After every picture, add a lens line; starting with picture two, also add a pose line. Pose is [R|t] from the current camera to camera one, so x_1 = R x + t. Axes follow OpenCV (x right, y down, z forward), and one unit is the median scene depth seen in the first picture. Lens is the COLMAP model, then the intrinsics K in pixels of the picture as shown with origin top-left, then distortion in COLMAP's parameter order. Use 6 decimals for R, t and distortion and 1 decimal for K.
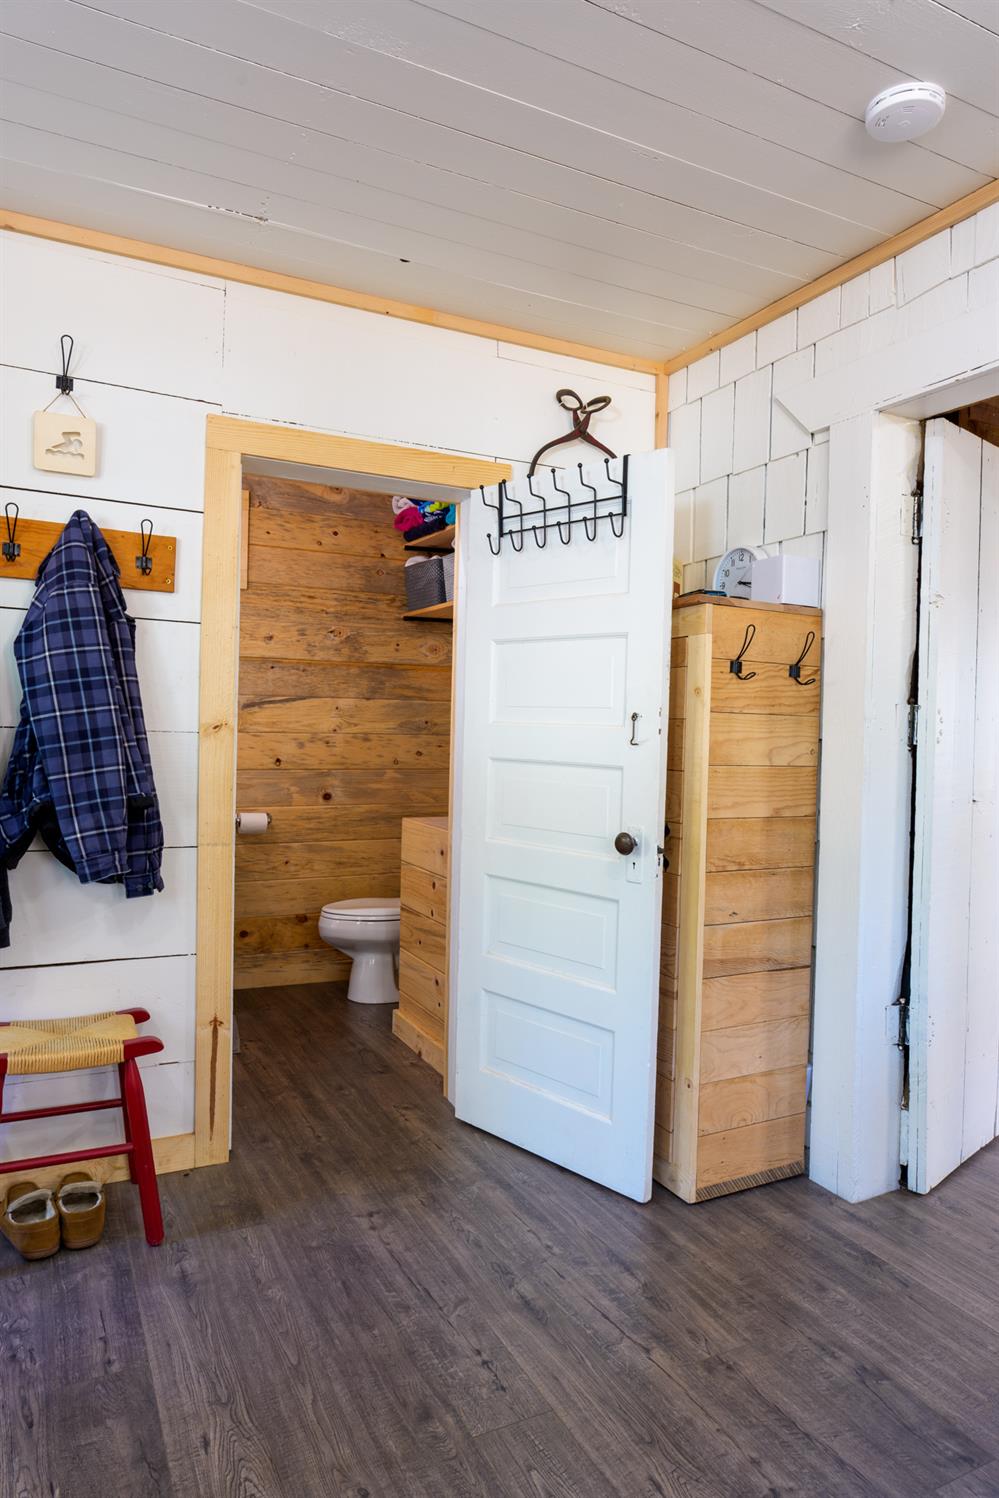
lens RADIAL K [[924.3, 0, 495.7], [0, 924.3, 748.6], [0, 0, 1]] dist [-0.016330, 0.001185]
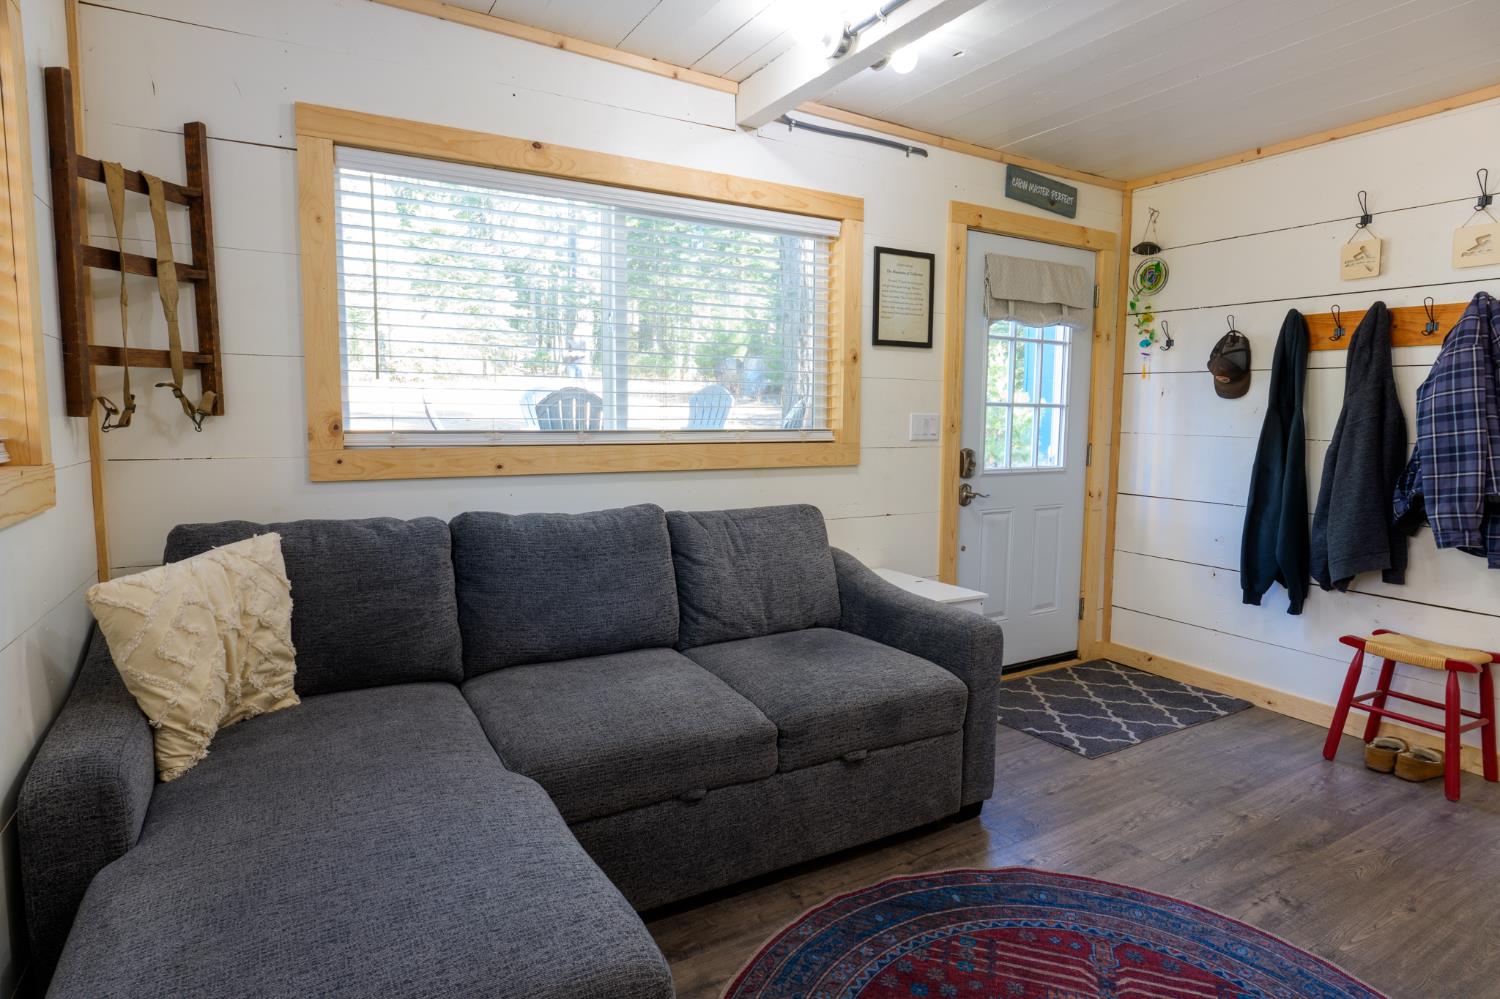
lens RADIAL K [[806.4, 0, 745.1], [0, 806.4, 499.8], [0, 0, 1]] dist [-0.023977, 0.002121]
pose [[0.055561, 0.080075, -0.995239, 0.701602], [-0.034894, 0.996326, 0.078214, 0.004815], [0.997845, 0.030383, 0.058151, -0.187436]]
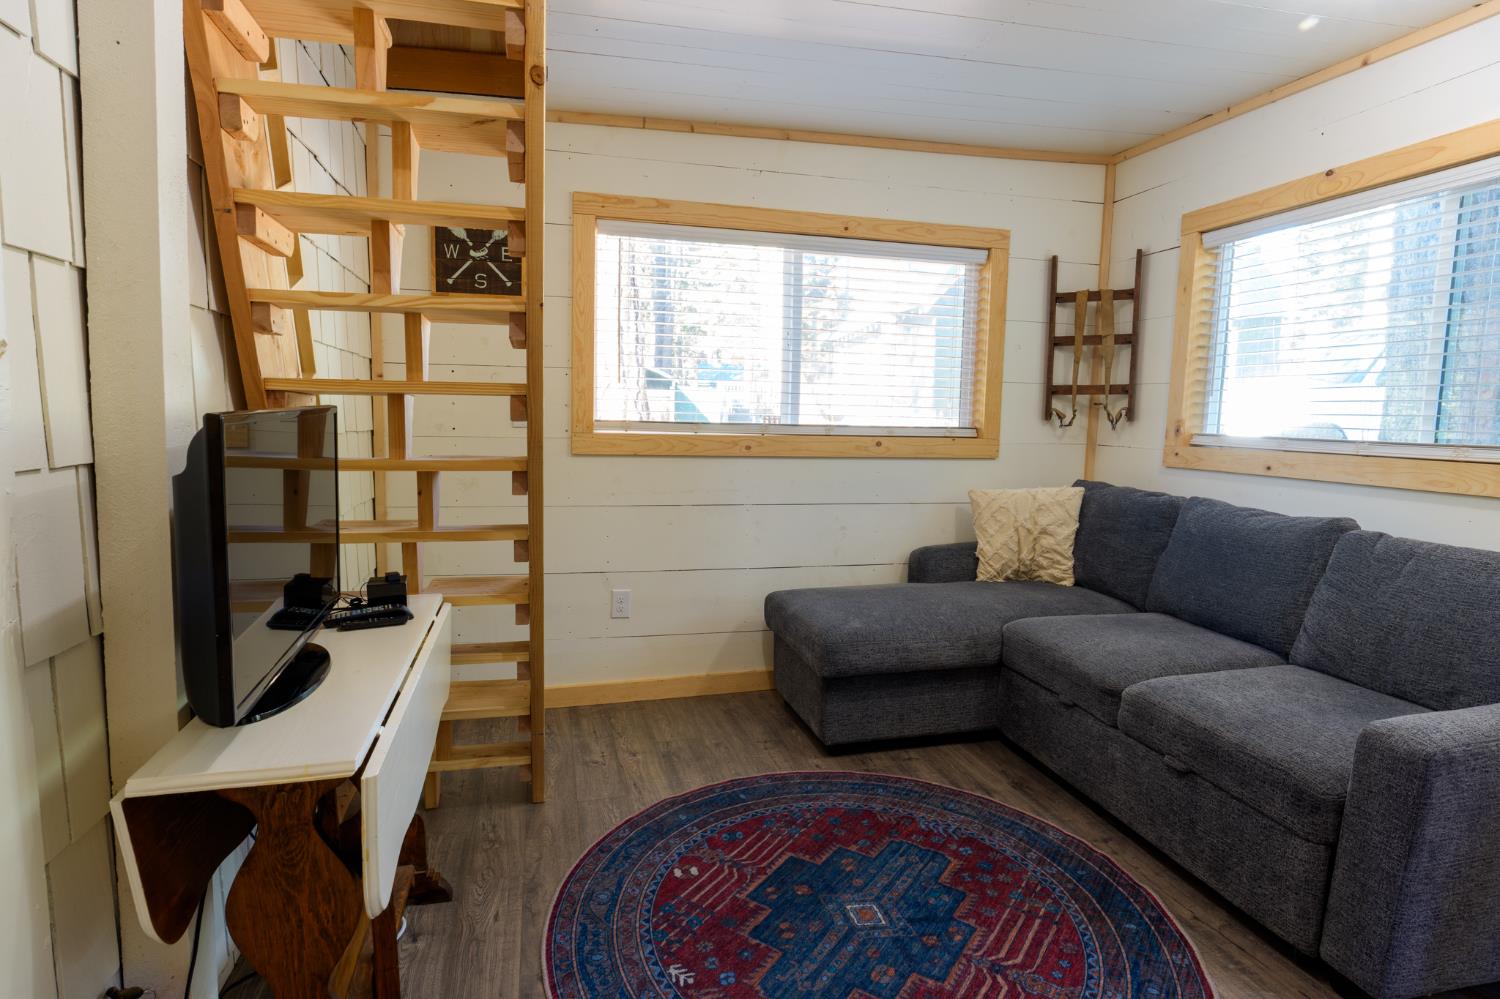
lens RADIAL K [[809.4, 0, 747.3], [0, 809.4, 499.0], [0, 0, 1]] dist [-0.029949, 0.011979]
pose [[-0.974435, -0.065792, 0.214821, 0.109995], [-0.036092, 0.989584, 0.139360, -0.040862], [-0.221753, 0.128043, -0.966660, 0.951530]]
